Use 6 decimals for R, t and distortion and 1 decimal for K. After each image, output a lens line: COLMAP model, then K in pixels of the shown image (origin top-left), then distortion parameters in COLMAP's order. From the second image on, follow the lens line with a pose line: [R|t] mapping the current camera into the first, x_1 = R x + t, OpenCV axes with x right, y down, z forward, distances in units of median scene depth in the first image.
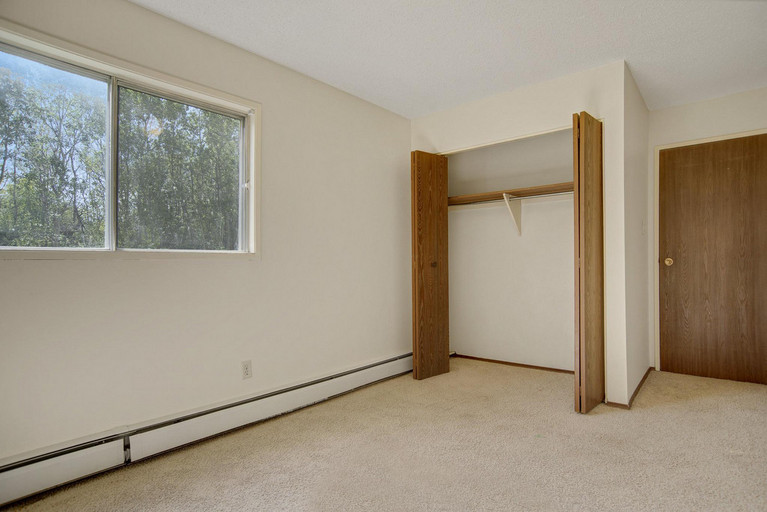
lens RADIAL K [[395.7, 0, 383.5], [0, 395.7, 256.0], [0, 0, 1]] dist [-0.098827, 0.045389]
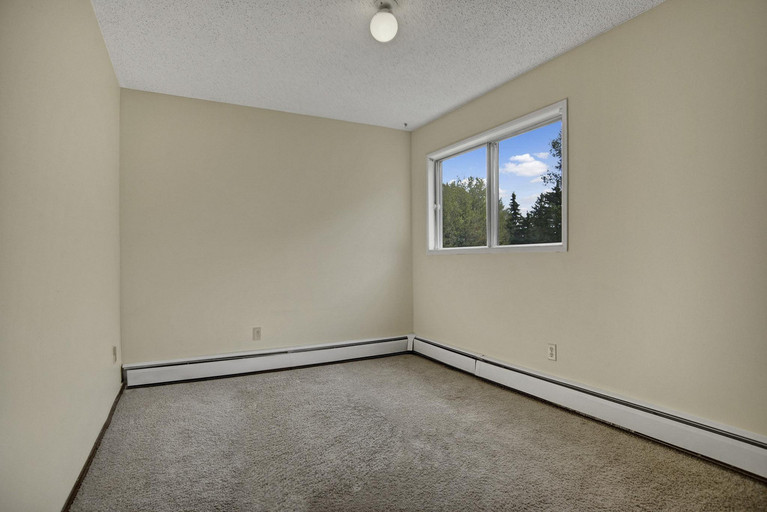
lens RADIAL K [[395.7, 0, 383.5], [0, 395.7, 256.0], [0, 0, 1]] dist [-0.098827, 0.045389]
pose [[-0.332746, 0.005022, -0.943003, 0.851737], [0.027706, 0.999606, -0.004453, 0.014981], [0.942609, -0.027609, -0.332754, 0.949787]]
